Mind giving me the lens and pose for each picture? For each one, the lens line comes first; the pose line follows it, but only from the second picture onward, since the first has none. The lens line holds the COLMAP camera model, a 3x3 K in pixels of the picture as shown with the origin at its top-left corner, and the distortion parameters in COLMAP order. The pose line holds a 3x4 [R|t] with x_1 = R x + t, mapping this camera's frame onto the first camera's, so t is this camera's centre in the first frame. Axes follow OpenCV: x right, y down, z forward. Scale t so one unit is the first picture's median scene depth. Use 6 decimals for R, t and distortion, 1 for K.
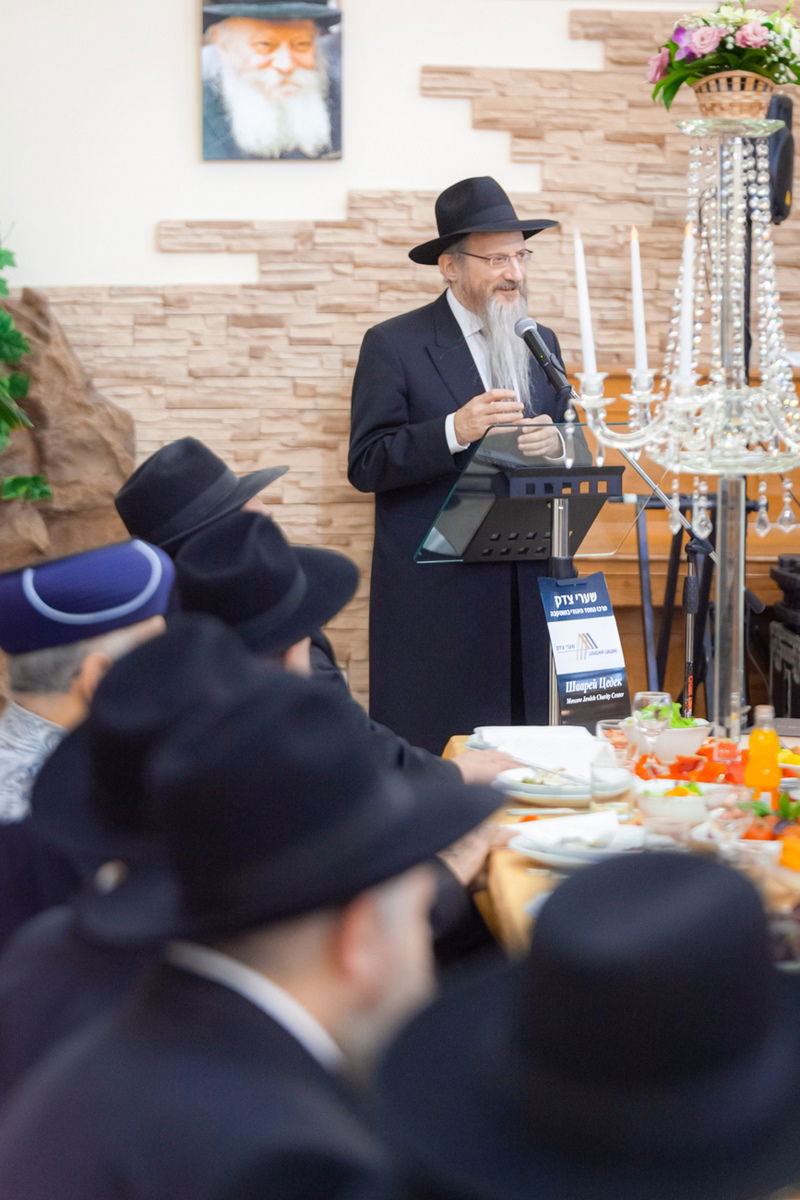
lens RADIAL K [[3649.3, 0, 405.6], [0, 3649.3, 600.8], [0, 0, 1]] dist [-0.081777, 0.000000]
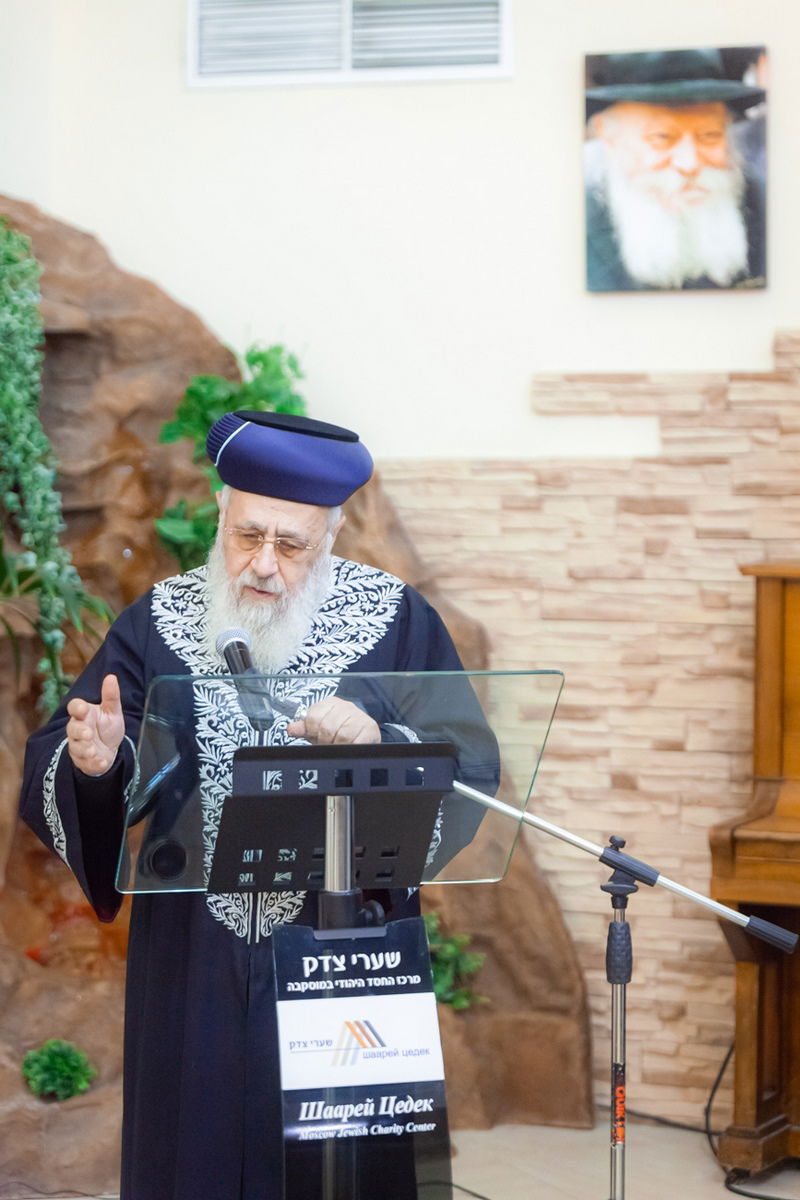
lens RADIAL K [[3276.1, 0, 400.4], [0, 3276.1, 596.7], [0, 0, 1]] dist [-0.098507, 0.000000]
pose [[0.893608, 0.019614, -0.448420, 0.216192], [-0.042331, 0.998275, -0.040691, -0.028709], [0.446848, 0.055344, 0.892896, 0.380335]]
